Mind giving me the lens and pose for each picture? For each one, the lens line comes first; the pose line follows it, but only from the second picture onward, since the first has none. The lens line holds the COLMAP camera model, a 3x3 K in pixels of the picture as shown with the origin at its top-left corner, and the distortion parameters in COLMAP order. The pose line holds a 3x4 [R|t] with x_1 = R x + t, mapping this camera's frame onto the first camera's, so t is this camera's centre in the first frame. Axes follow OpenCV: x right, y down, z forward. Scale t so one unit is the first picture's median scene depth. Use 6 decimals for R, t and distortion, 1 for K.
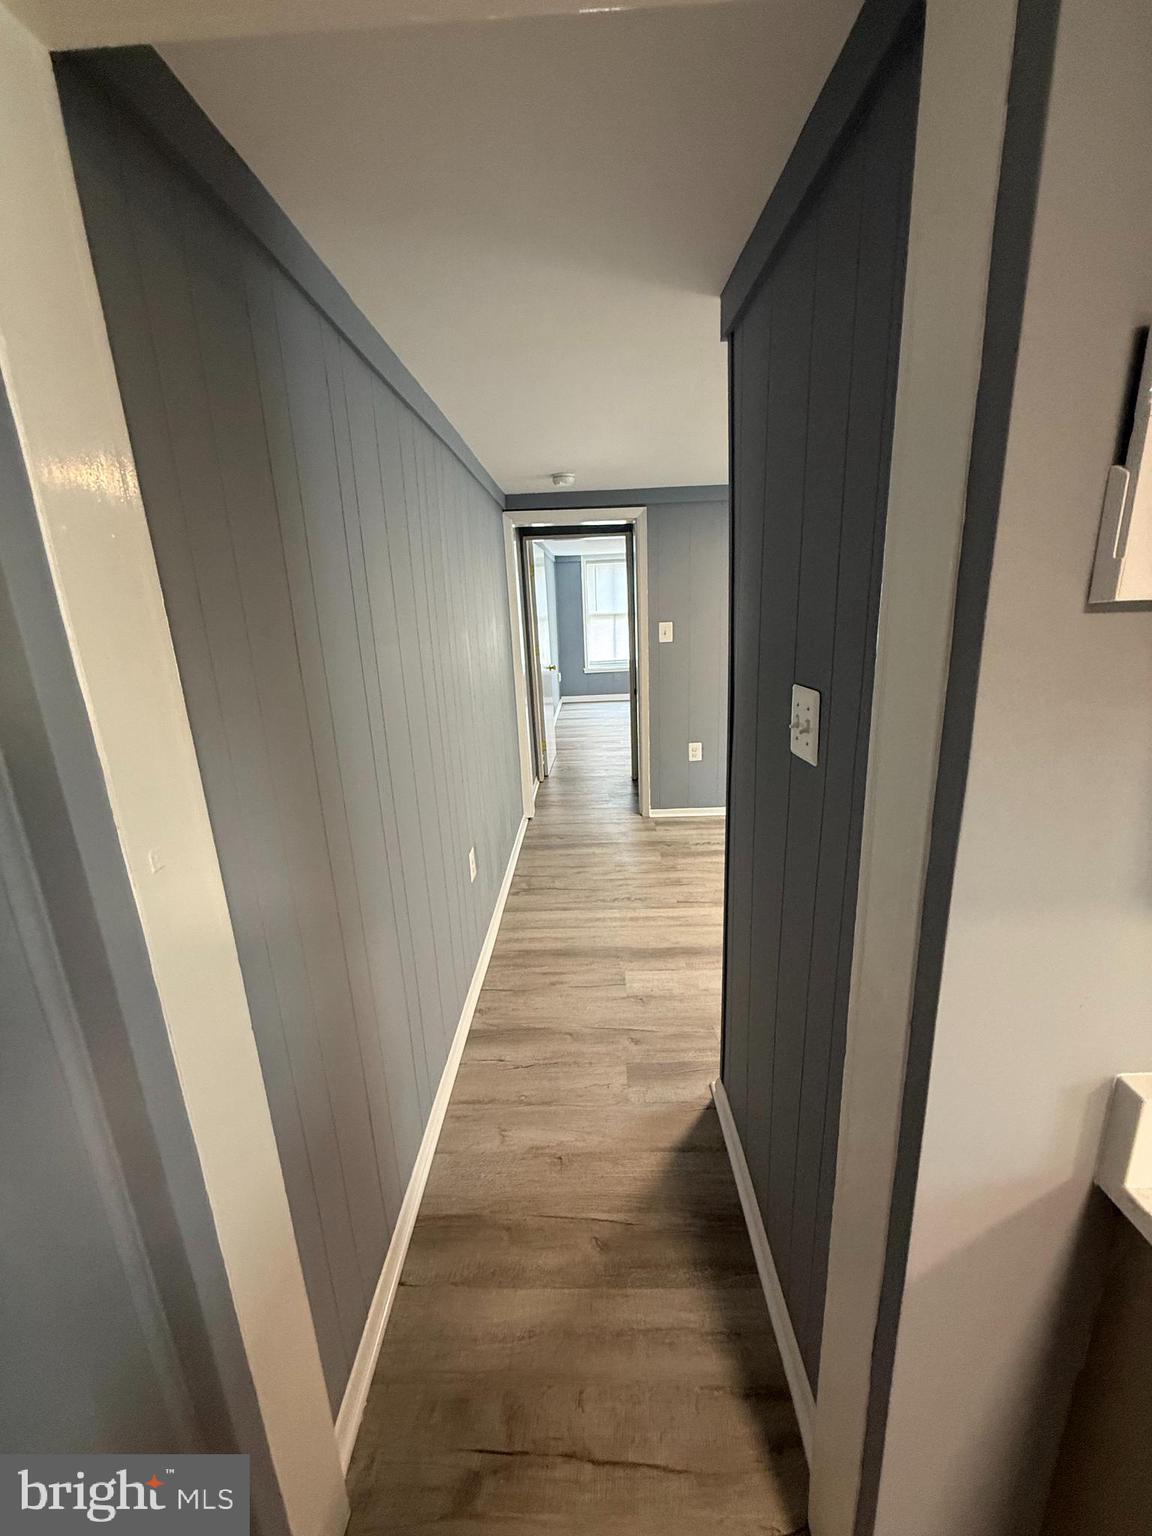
lens RADIAL K [[611.2, 0, 575.3], [0, 611.2, 764.6], [0, 0, 1]] dist [0.000067, 0.000280]
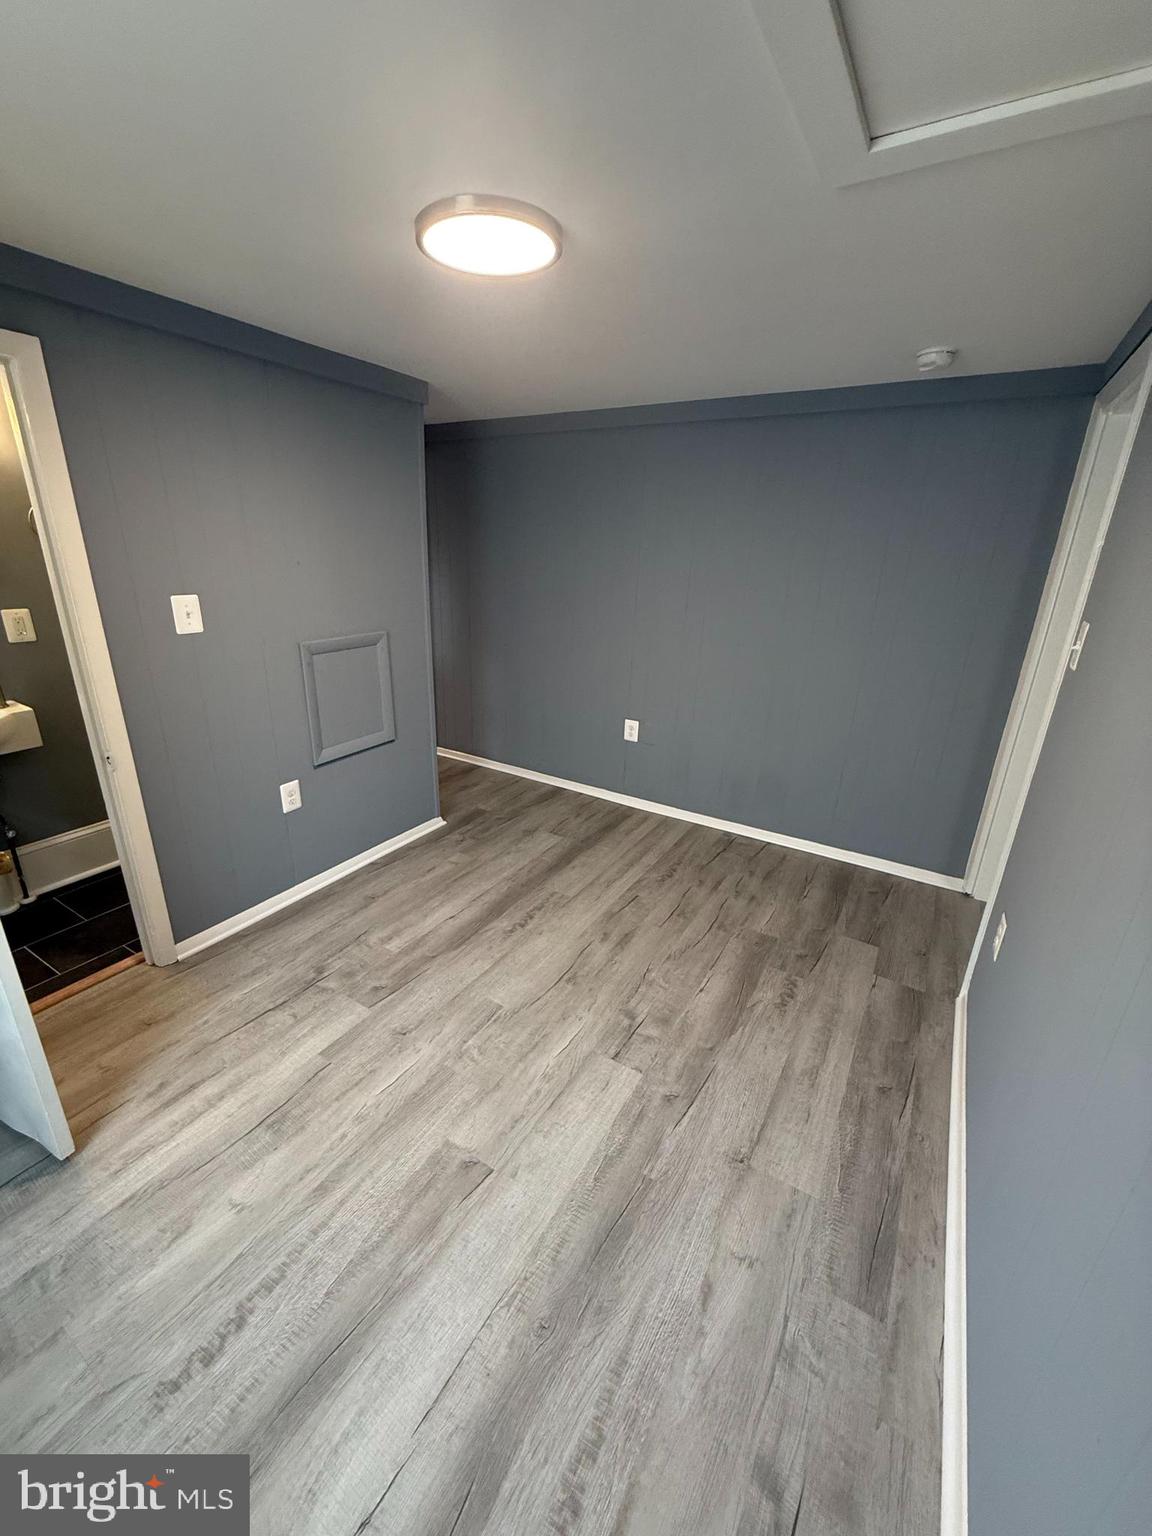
lens RADIAL K [[611.2, 0, 575.3], [0, 611.2, 764.6], [0, 0, 1]] dist [0.000067, 0.000280]
pose [[-0.504779, 0.318802, -0.802224, 0.699526], [-0.230104, 0.845995, 0.480983, -0.278340], [0.832016, 0.427385, -0.353683, 0.933441]]
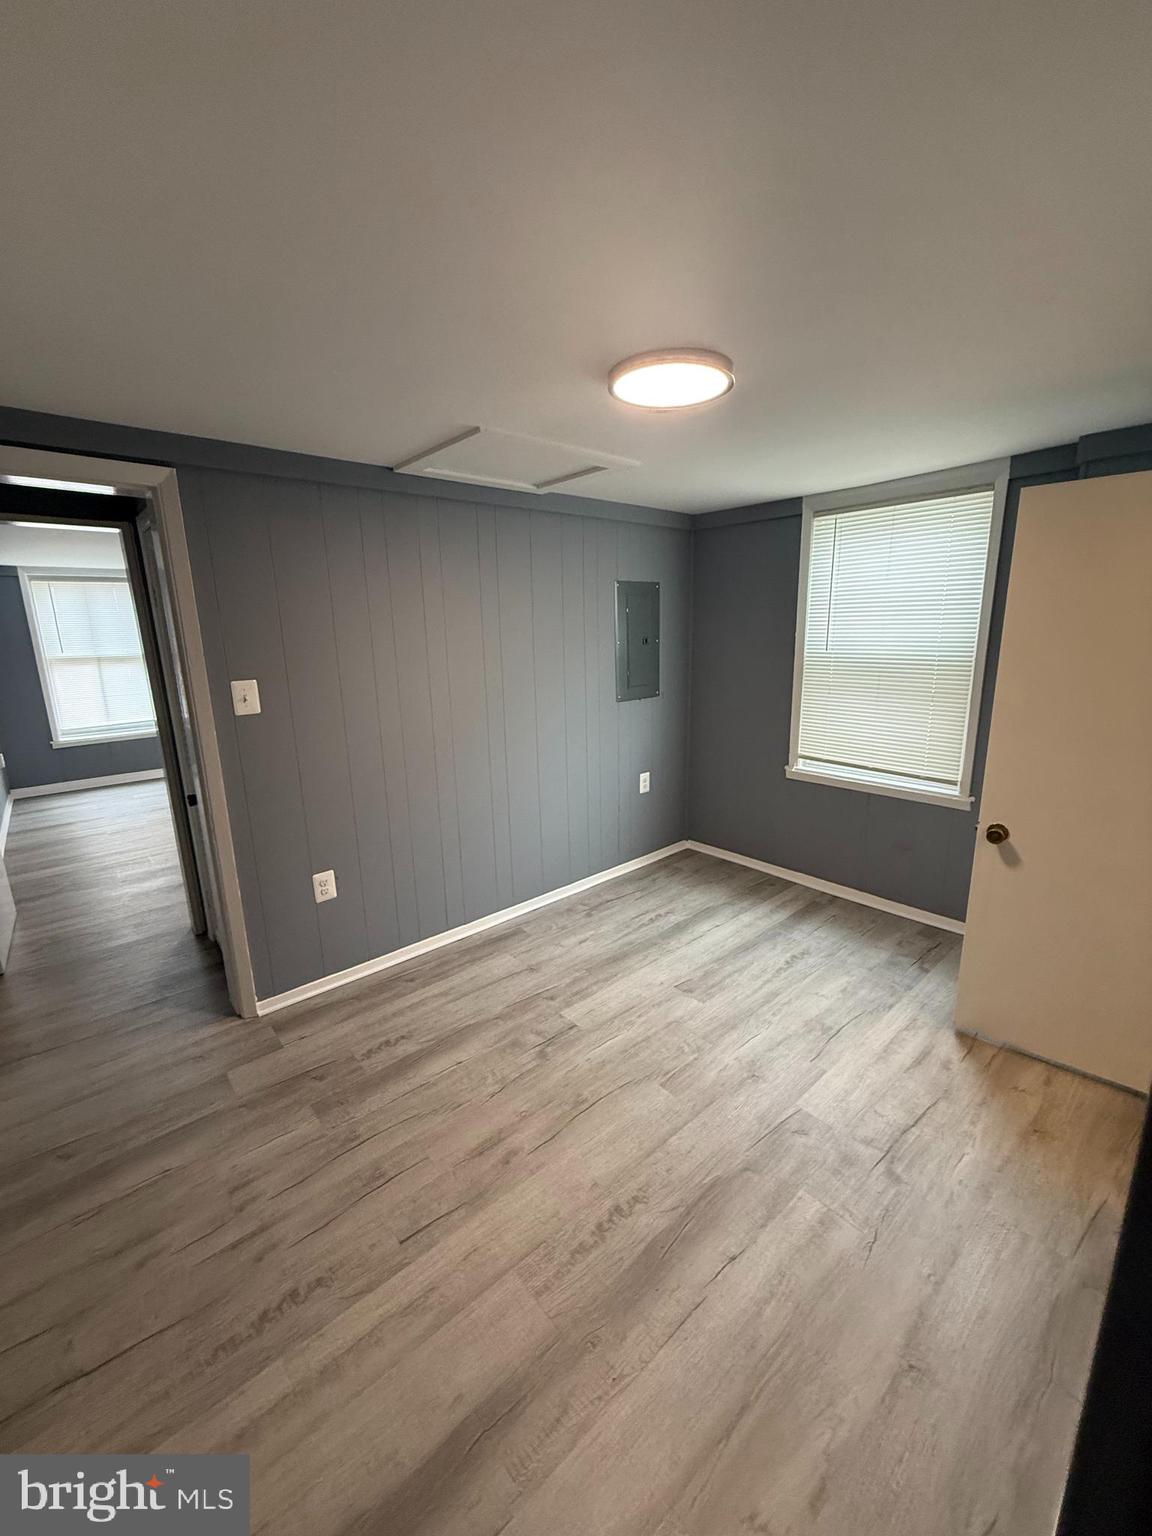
lens RADIAL K [[611.2, 0, 575.3], [0, 611.2, 764.6], [0, 0, 1]] dist [0.000067, 0.000280]
pose [[0.742875, -0.122627, 0.658102, -0.005861], [0.161650, 0.986847, 0.001410, -0.110774], [-0.649619, 0.105335, 0.752927, 0.396275]]
